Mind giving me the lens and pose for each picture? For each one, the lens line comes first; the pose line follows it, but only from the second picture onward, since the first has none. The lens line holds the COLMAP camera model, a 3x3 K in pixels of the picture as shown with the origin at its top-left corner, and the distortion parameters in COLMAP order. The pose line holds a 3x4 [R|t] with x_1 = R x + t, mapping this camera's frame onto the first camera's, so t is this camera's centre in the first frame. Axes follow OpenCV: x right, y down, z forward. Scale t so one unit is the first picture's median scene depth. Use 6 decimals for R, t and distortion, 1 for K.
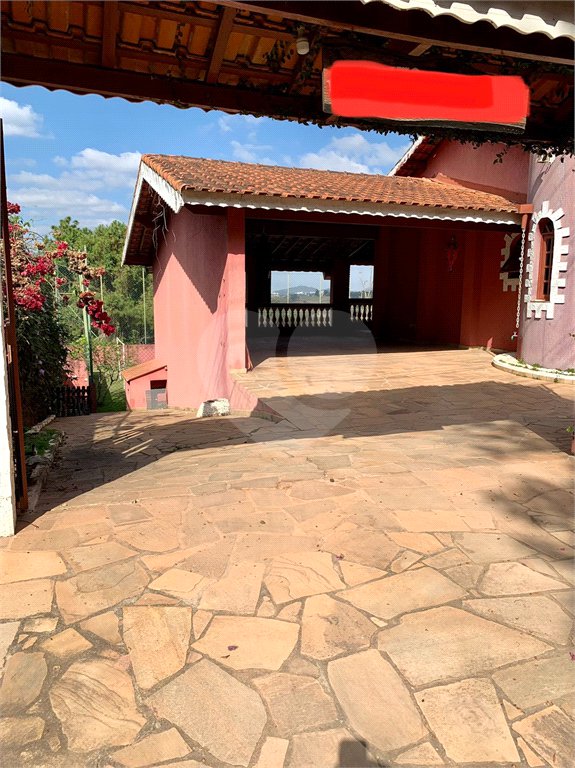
lens RADIAL K [[587.7, 0, 286.7], [0, 587.7, 385.4], [0, 0, 1]] dist [0.024391, -0.007831]
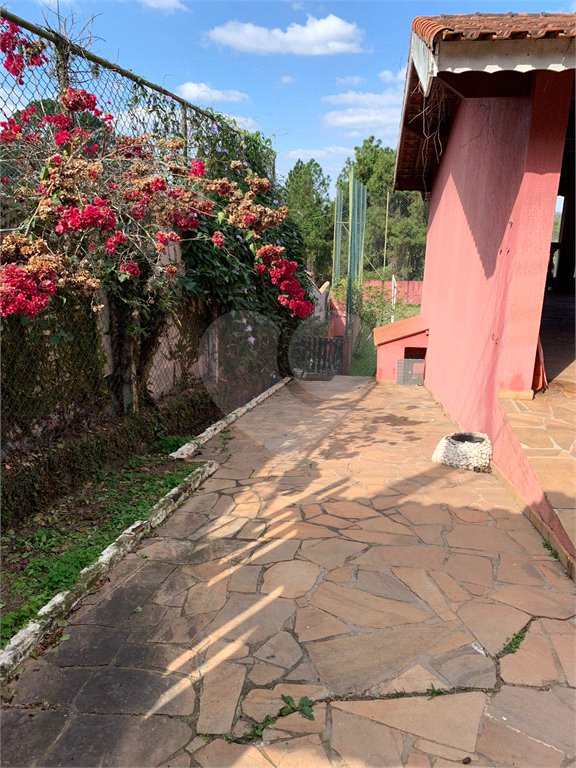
lens RADIAL K [[587.7, 0, 286.2], [0, 587.7, 382.4], [0, 0, 1]] dist [0.024391, -0.007831]
pose [[0.880431, 0.133488, -0.454996, -0.021420], [-0.077865, 0.987231, 0.138965, -0.091393], [0.467737, -0.086921, 0.879583, 0.399401]]
